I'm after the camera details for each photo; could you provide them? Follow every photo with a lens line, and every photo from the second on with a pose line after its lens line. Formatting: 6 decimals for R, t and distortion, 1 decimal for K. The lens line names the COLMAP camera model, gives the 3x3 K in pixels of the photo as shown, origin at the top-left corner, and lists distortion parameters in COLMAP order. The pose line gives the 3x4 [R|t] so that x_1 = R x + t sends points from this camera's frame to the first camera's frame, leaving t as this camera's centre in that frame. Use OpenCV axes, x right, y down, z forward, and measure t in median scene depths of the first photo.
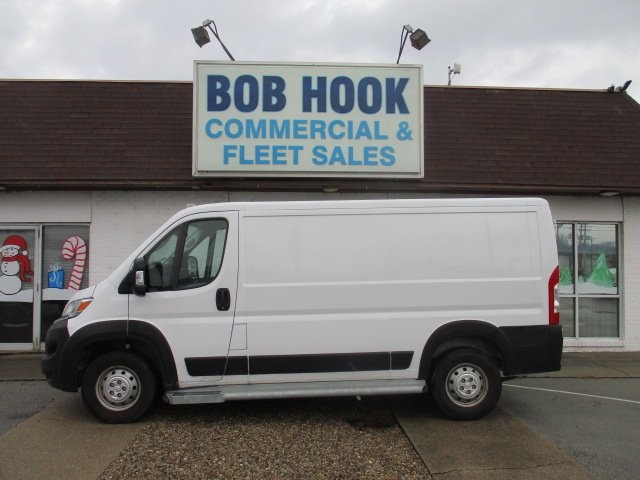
lens RADIAL K [[530.9, 0, 320.0], [0, 530.9, 240.0], [0, 0, 1]] dist [-0.035386, -0.002226]
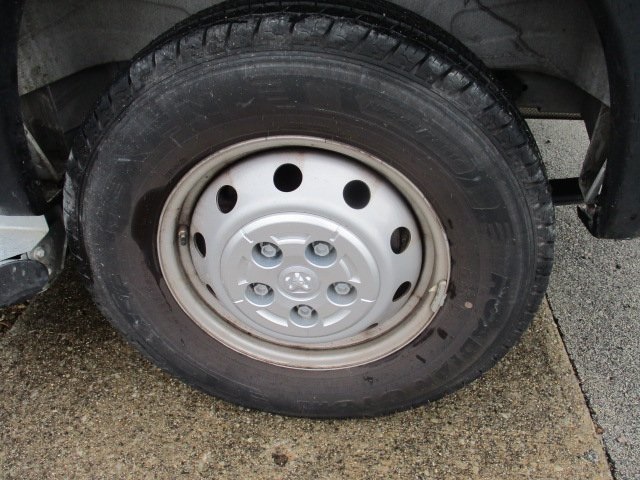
lens RADIAL K [[530.9, 0, 320.0], [0, 530.9, 240.0], [0, 0, 1]] dist [-0.035386, -0.002226]
pose [[0.993337, 0.086007, -0.076707, 0.293649], [-0.019301, 0.780359, 0.625034, 0.173406], [0.113616, -0.619389, 0.776820, 0.886729]]
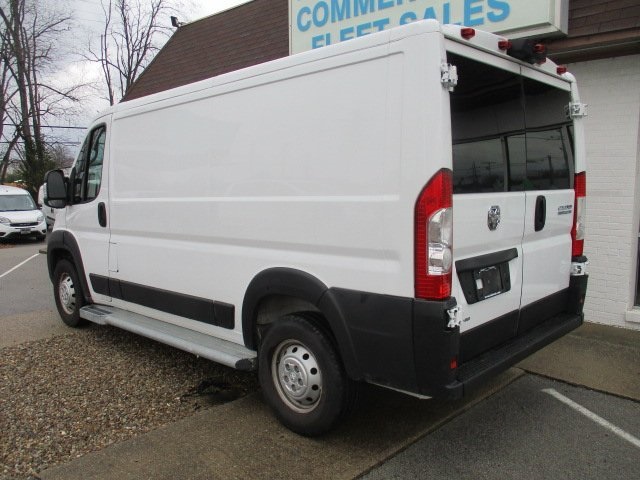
lens RADIAL K [[530.9, 0, 320.0], [0, 530.9, 240.0], [0, 0, 1]] dist [-0.035386, -0.002226]
pose [[0.705501, 0.073798, -0.704856, 0.701997], [0.028498, 0.990805, 0.132261, 0.045549], [0.708136, -0.113397, 0.696911, 0.620568]]
